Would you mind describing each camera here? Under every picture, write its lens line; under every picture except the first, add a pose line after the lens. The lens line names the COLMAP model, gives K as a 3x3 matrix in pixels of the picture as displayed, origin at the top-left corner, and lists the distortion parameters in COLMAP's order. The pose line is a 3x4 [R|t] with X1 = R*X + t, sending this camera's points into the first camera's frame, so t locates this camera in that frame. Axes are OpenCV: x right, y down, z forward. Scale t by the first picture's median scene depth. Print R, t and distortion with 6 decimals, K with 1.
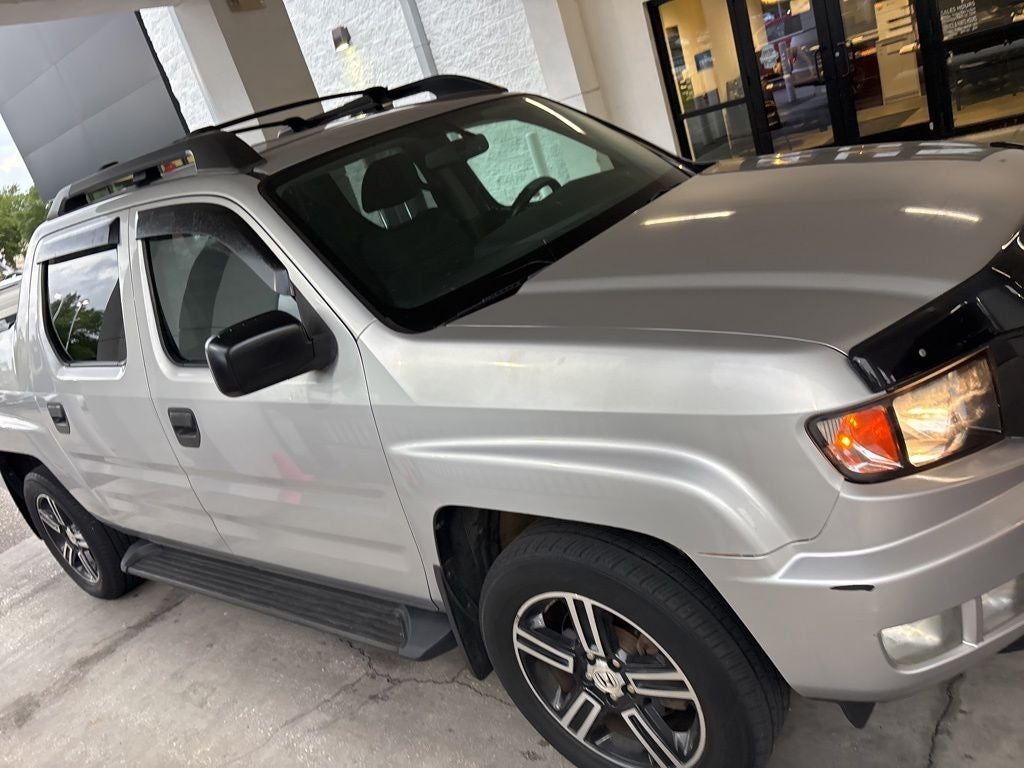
lens RADIAL K [[819.3, 0, 520.5], [0, 819.3, 383.3], [0, 0, 1]] dist [0.054248, -0.051424]
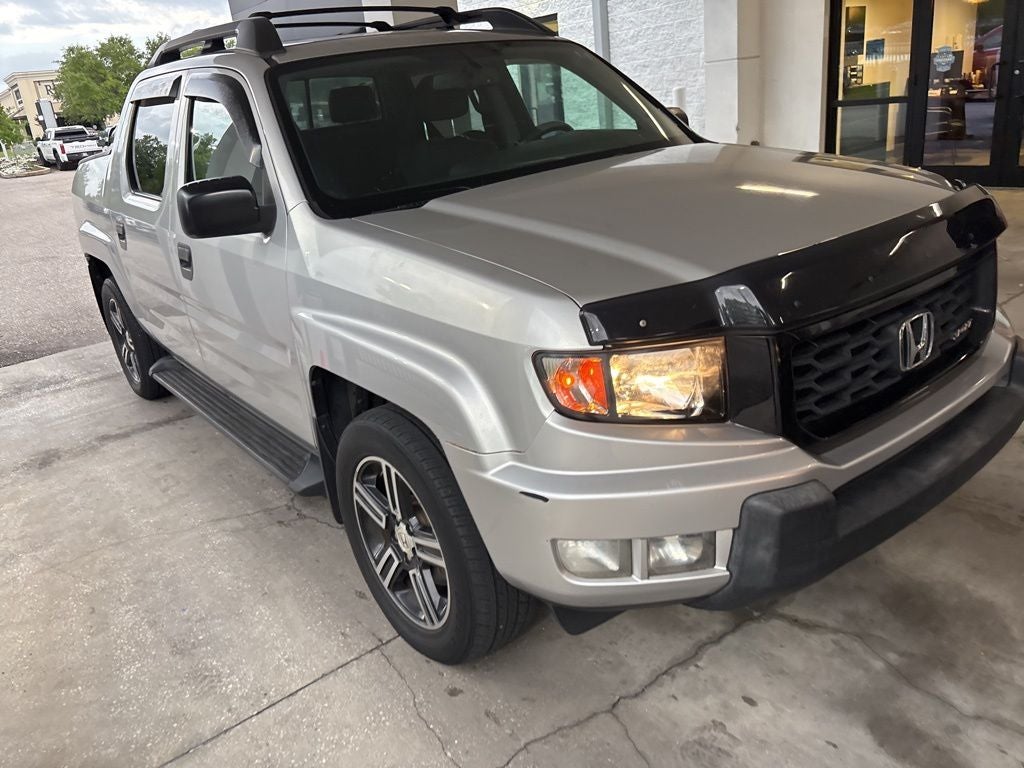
lens RADIAL K [[819.3, 0, 503.5], [0, 819.3, 386.1], [0, 0, 1]] dist [0.054248, -0.051424]
pose [[0.946943, 0.271134, -0.172587, 0.351990], [-0.257721, 0.961407, 0.096316, -0.007972], [0.192040, -0.046727, 0.980274, -0.120820]]
